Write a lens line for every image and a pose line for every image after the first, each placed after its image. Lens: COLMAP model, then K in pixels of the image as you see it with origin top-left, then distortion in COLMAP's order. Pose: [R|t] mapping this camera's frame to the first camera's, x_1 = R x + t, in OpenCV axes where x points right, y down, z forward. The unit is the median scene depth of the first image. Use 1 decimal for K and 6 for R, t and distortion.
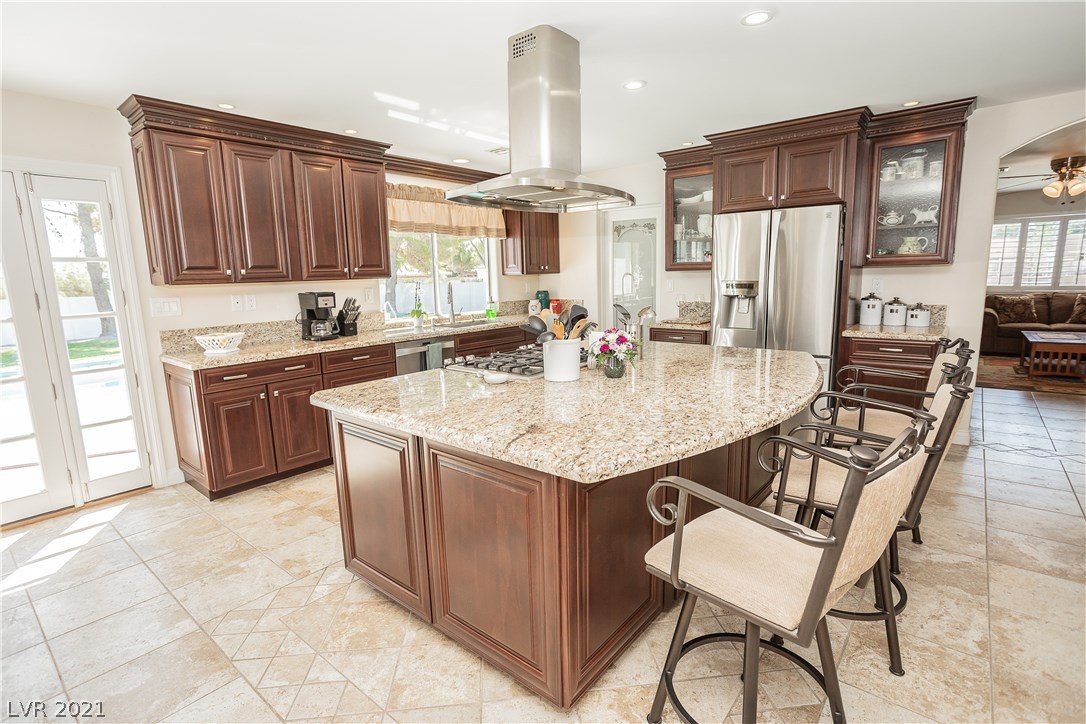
lens RADIAL K [[531.8, 0, 541.5], [0, 531.8, 365.1], [0, 0, 1]] dist [-0.035121, 0.015116]
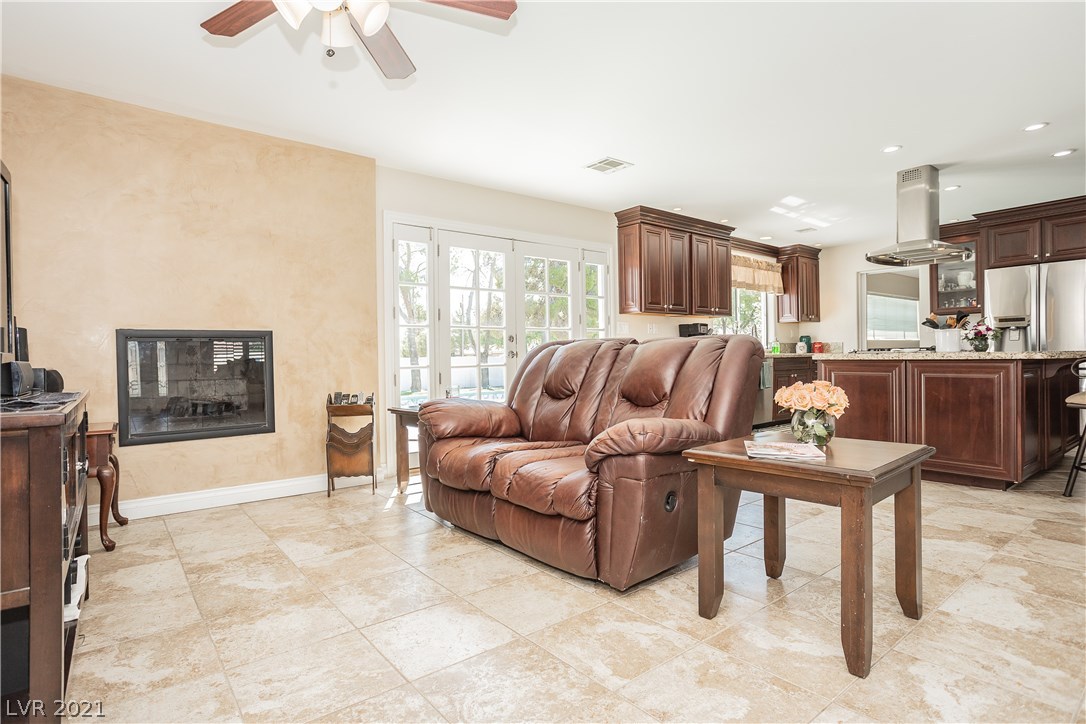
lens RADIAL K [[558.6, 0, 539.3], [0, 558.6, 362.8], [0, 0, 1]] dist [-0.020232, 0.009788]
pose [[0.978163, 0.012128, -0.207486, -0.554013], [-0.043765, 0.987932, -0.148576, 0.240339], [0.203180, 0.154412, 0.966889, -0.643012]]
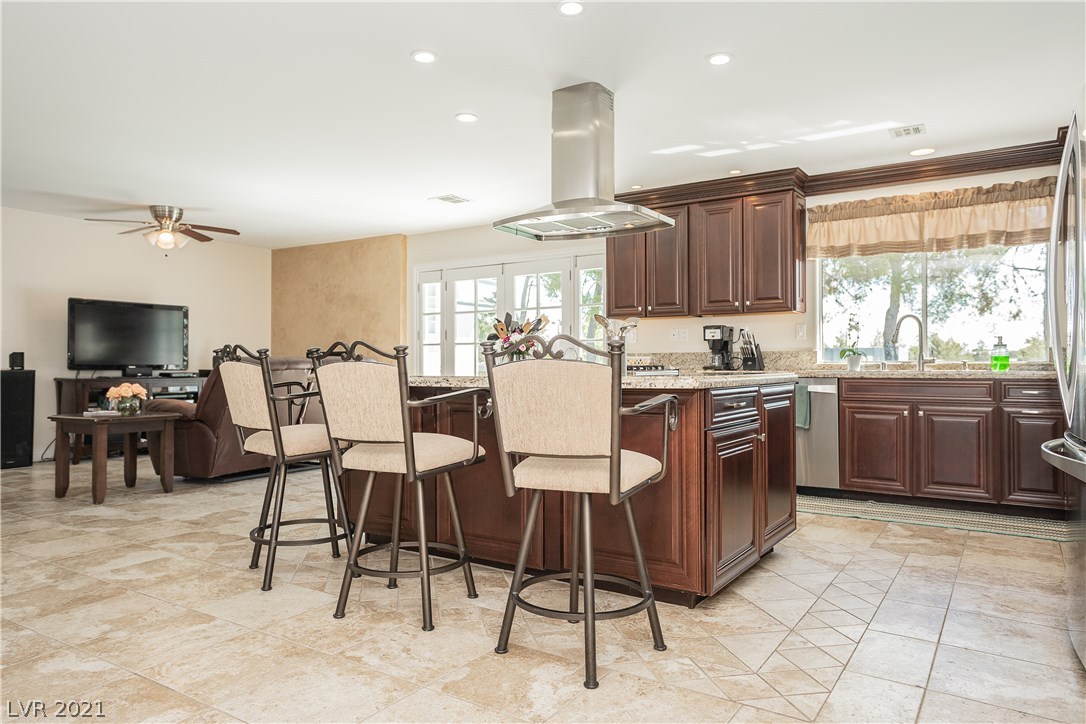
lens RADIAL K [[708.7, 0, 541.1], [0, 708.7, 362.6], [0, 0, 1]] dist [0.003435, 0.003744]
pose [[0.110174, 0.016459, -0.993776, 1.009563], [-0.171688, 0.985148, -0.002718, 0.000616], [0.978971, 0.170919, 0.111363, 0.530068]]
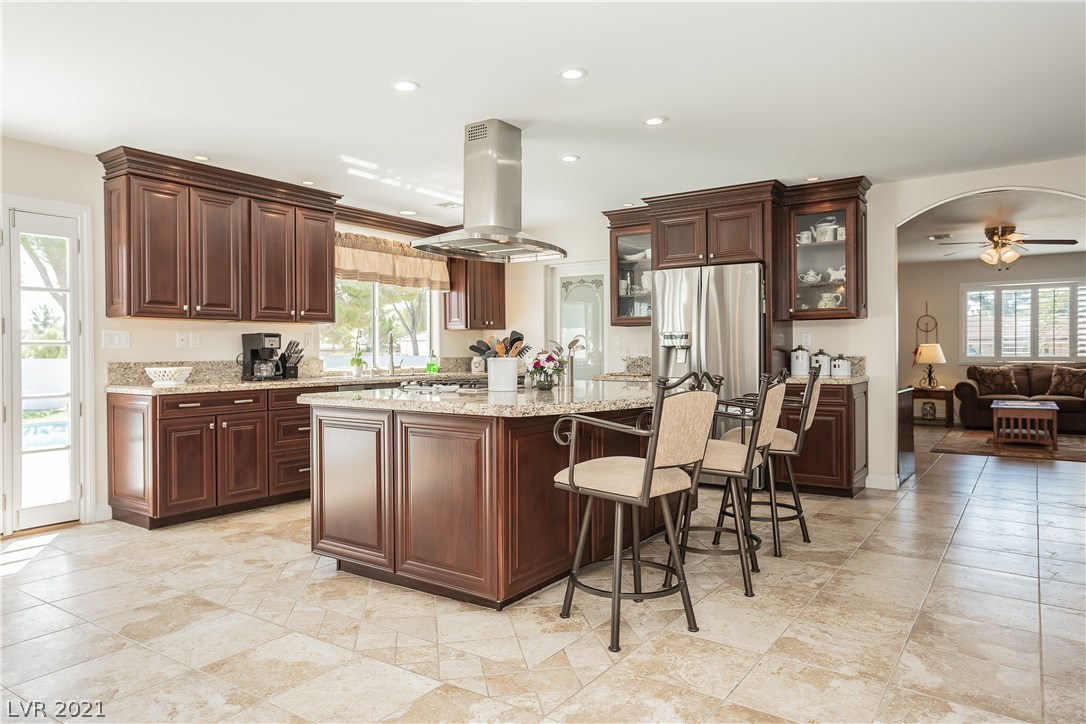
lens RADIAL K [[708.7, 0, 542.9], [0, 708.7, 353.5], [0, 0, 1]] dist [0.003435, 0.003744]
pose [[0.996443, 0.019256, 0.082043, -0.003045], [-0.005175, 0.985688, -0.168502, 0.130983], [-0.084114, 0.167478, 0.982281, -0.381403]]
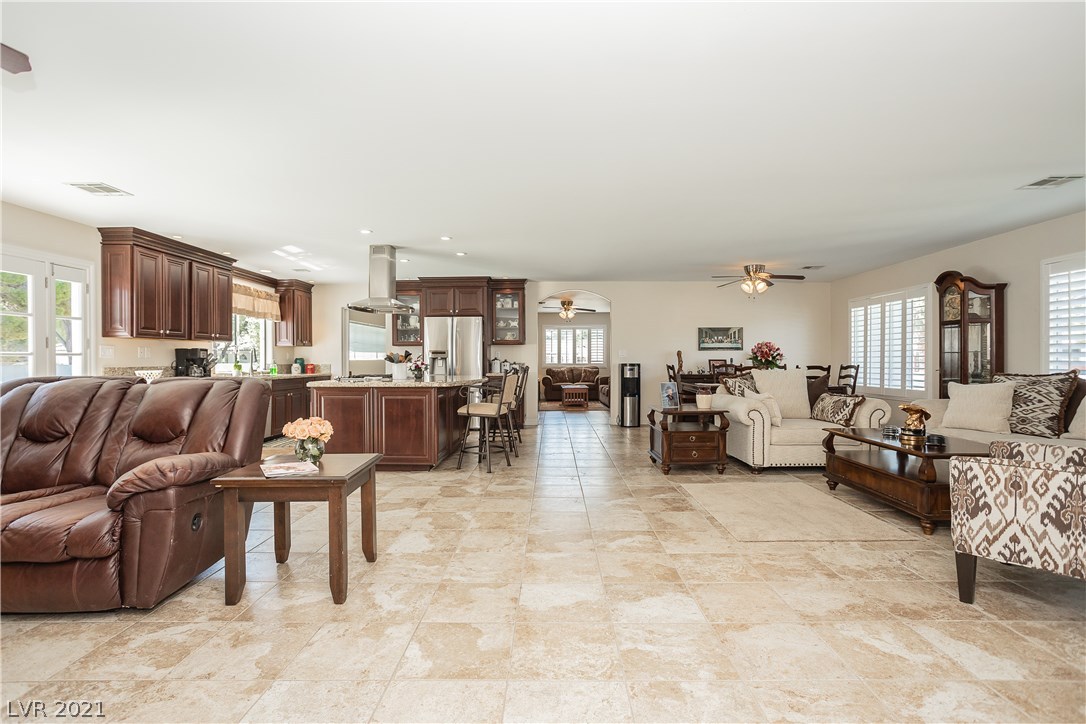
lens RADIAL K [[531.8, 0, 546.3], [0, 531.8, 362.1], [0, 0, 1]] dist [-0.035121, 0.015116]
pose [[0.779195, 0.018861, 0.626497, -0.610981], [0.091493, 0.985418, -0.143459, 0.226756], [-0.620067, 0.169103, 0.766107, -0.843290]]
